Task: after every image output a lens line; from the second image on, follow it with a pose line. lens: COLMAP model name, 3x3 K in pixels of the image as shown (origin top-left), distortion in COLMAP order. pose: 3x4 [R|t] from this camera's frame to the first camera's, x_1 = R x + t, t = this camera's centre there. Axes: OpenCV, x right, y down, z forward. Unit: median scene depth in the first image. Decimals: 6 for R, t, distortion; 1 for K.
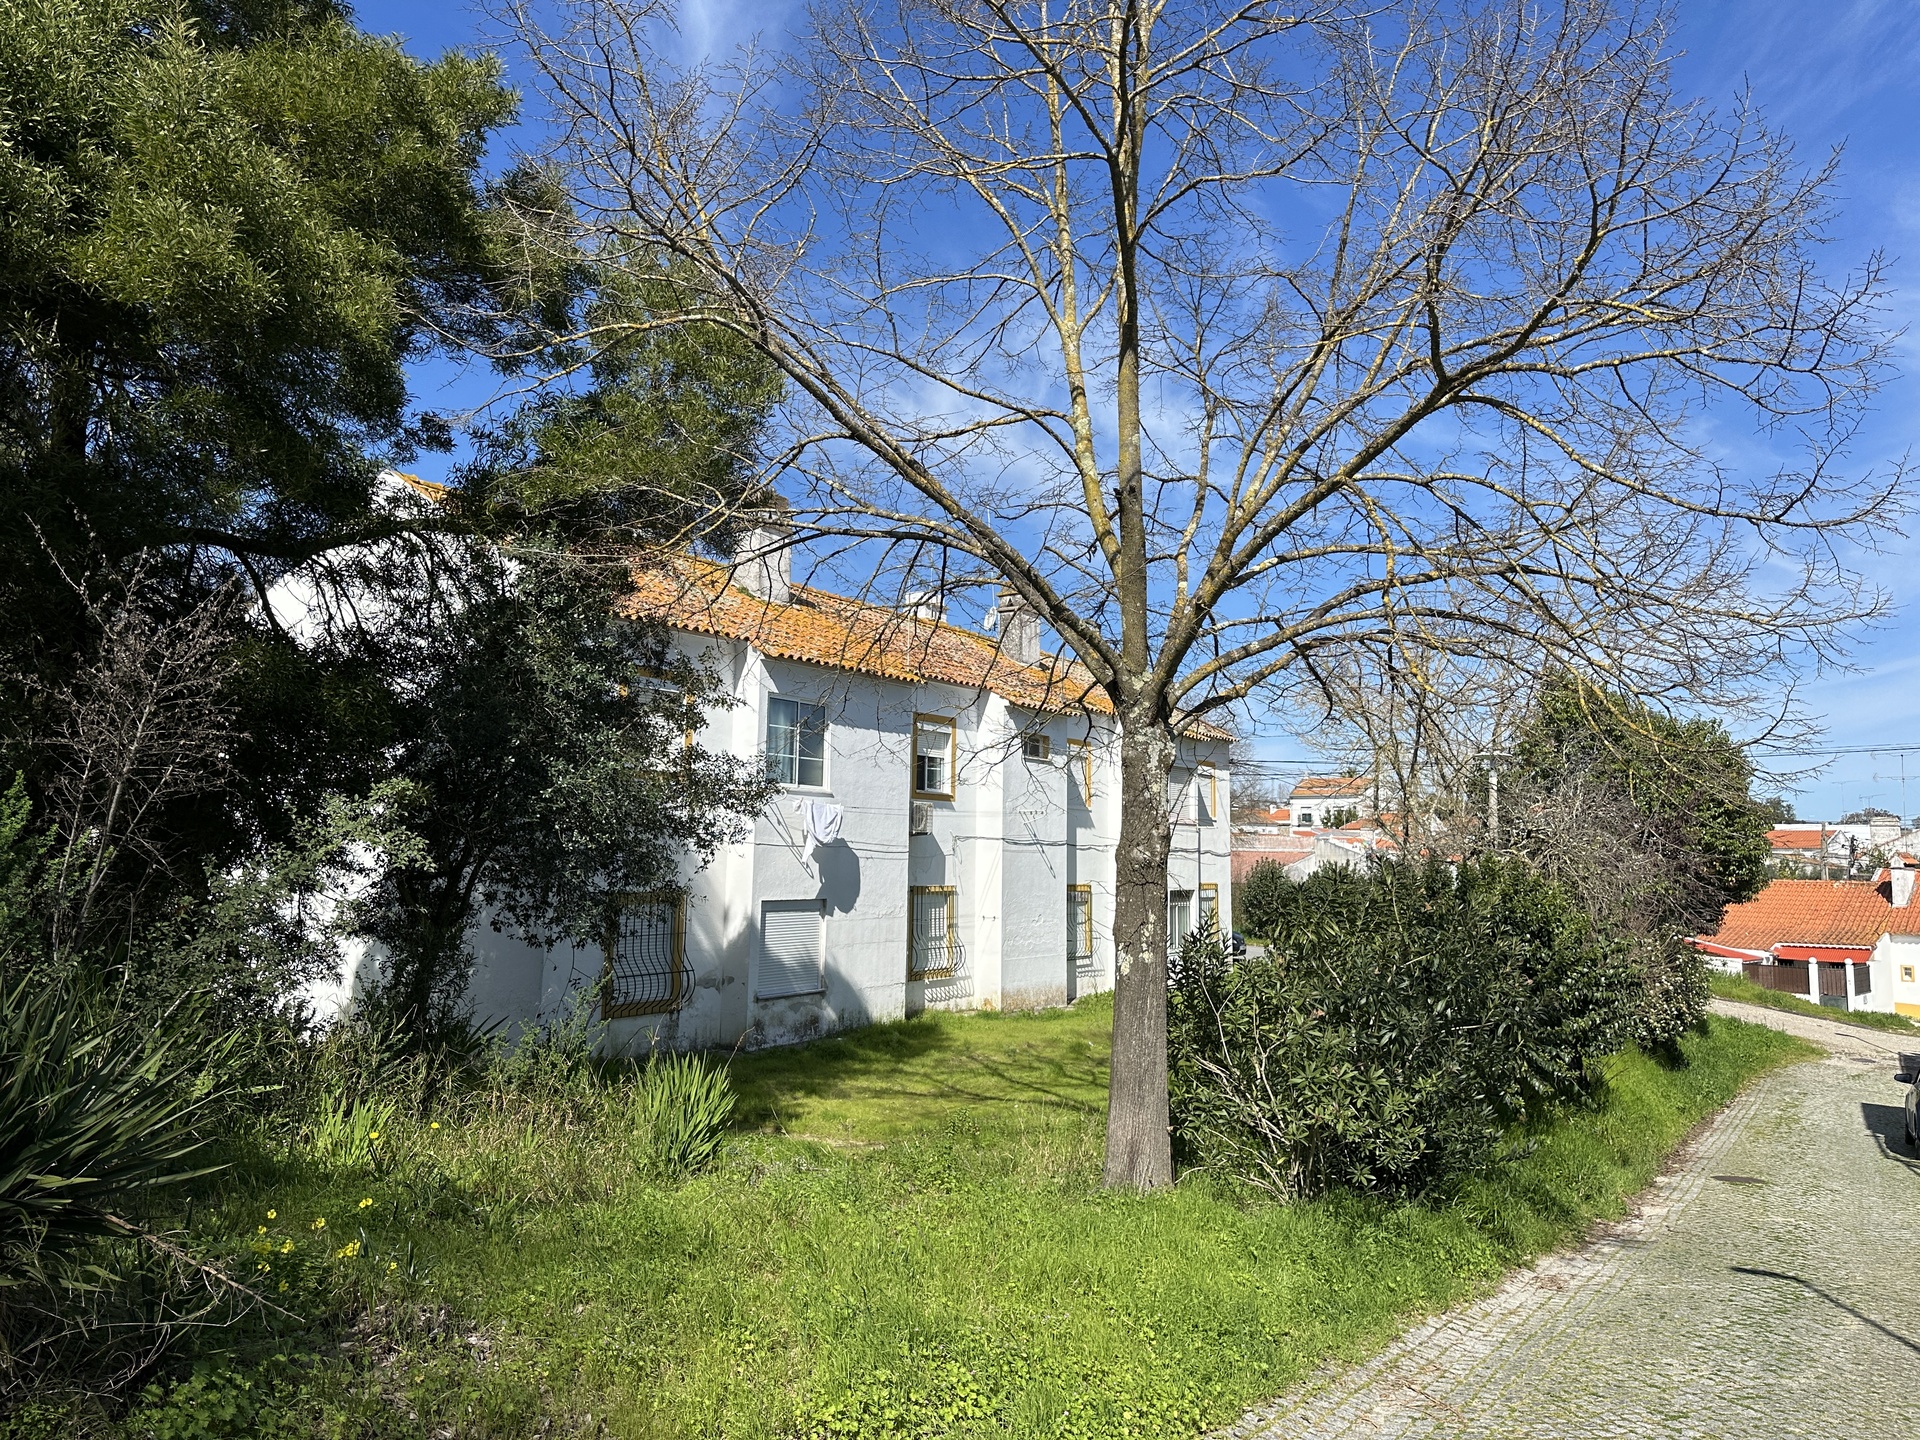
lens RADIAL K [[1351.0, 0, 960.0], [0, 1351.0, 720.0], [0, 0, 1]] dist [0.161100, -0.295657]
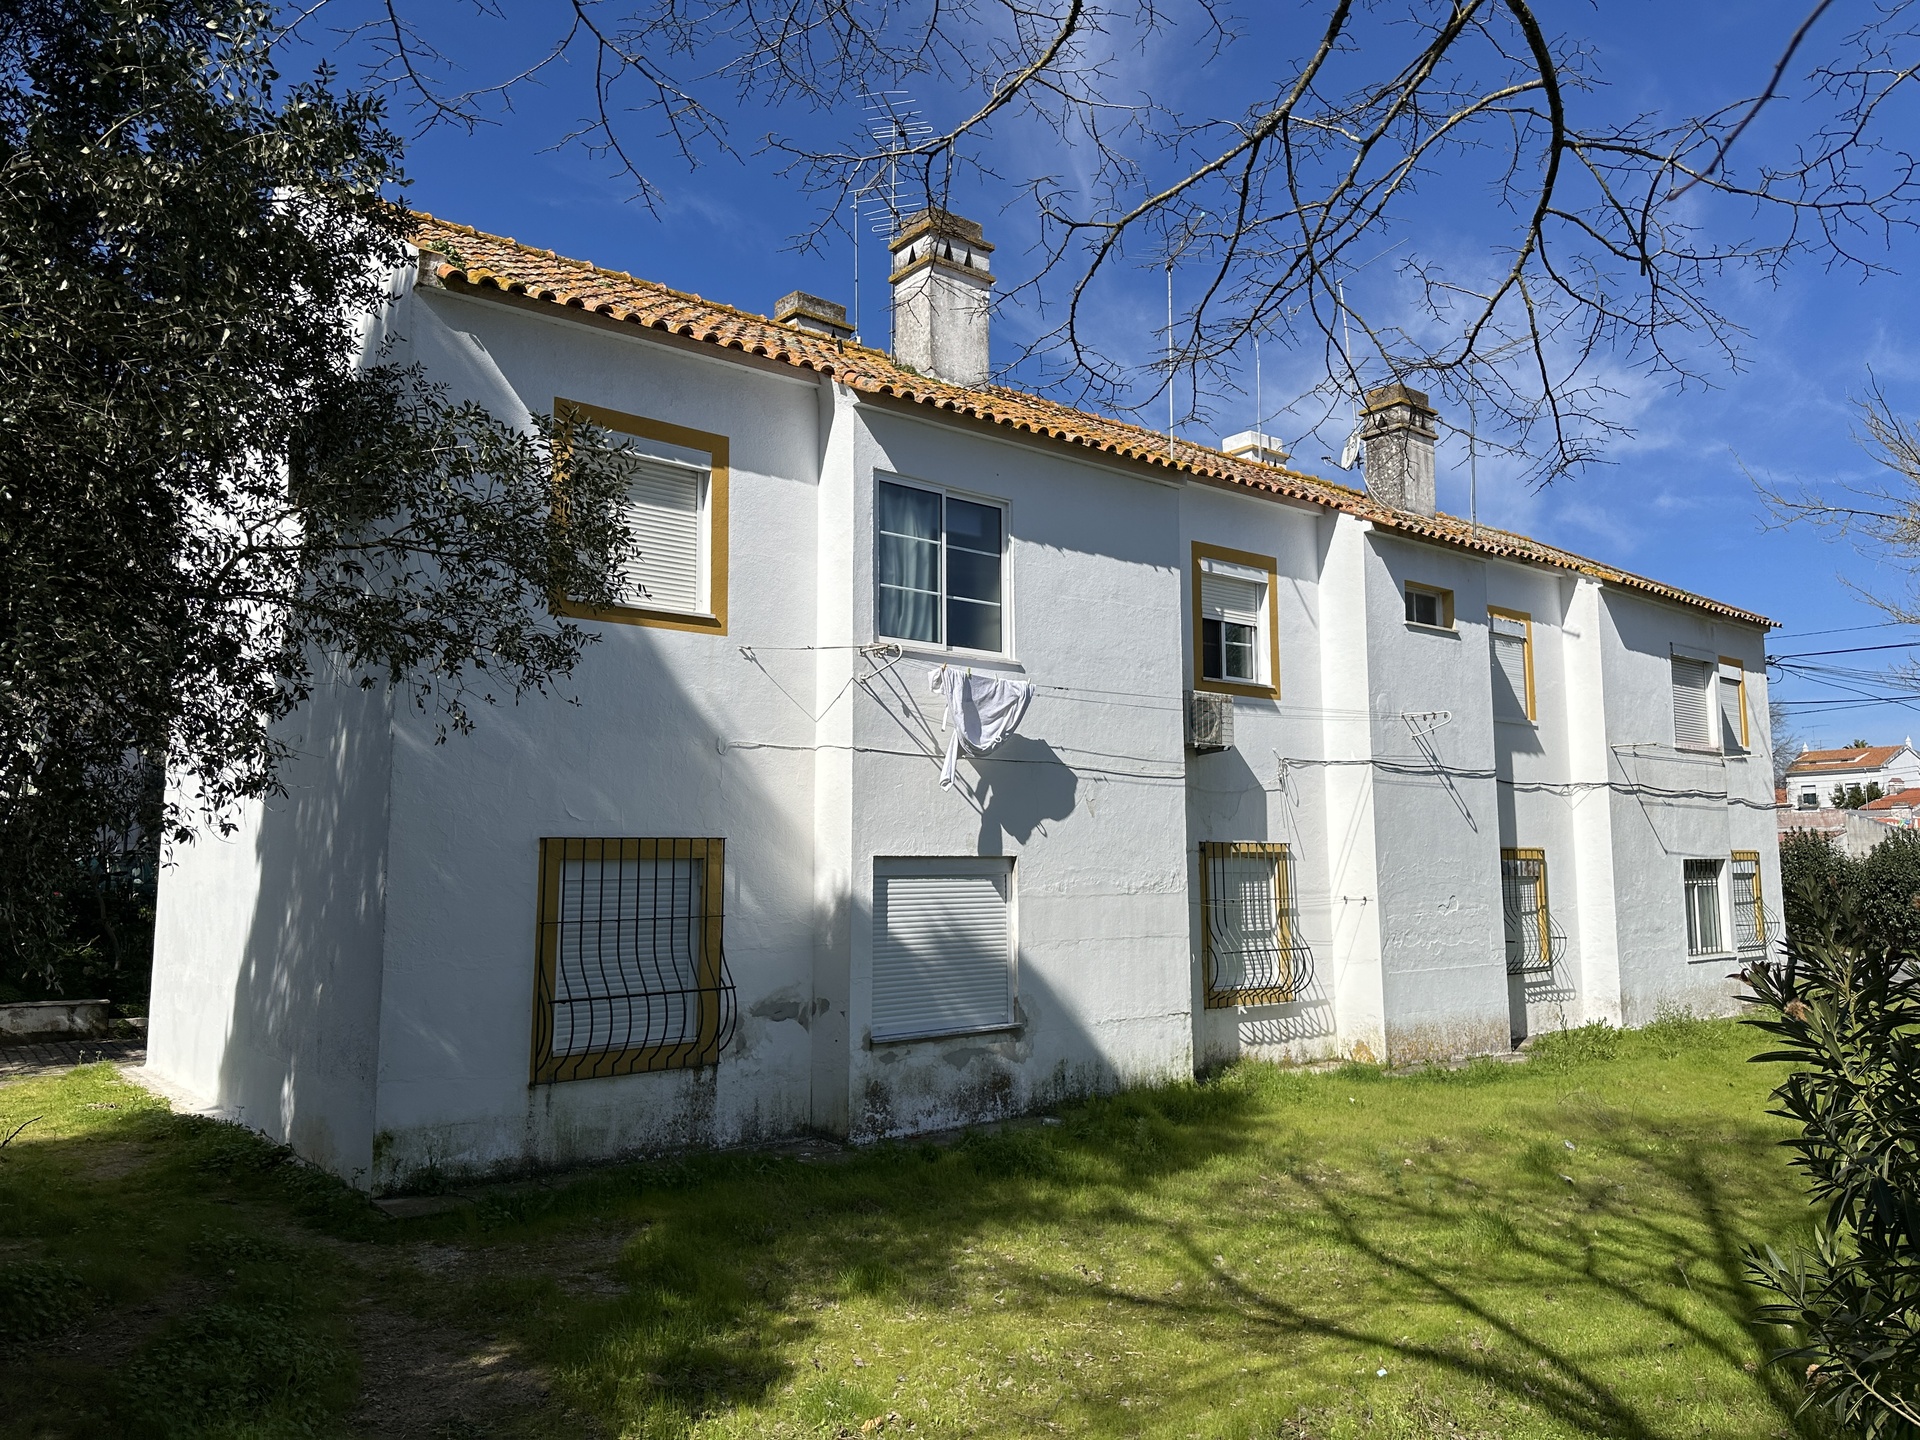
lens RADIAL K [[1351.0, 0, 960.0], [0, 1351.0, 720.0], [0, 0, 1]] dist [0.161100, -0.295657]
pose [[0.956681, -0.051623, -0.286526, 0.034936], [0.049411, 0.998667, -0.014950, 0.078017], [0.286916, 0.000145, 0.957956, 0.439493]]
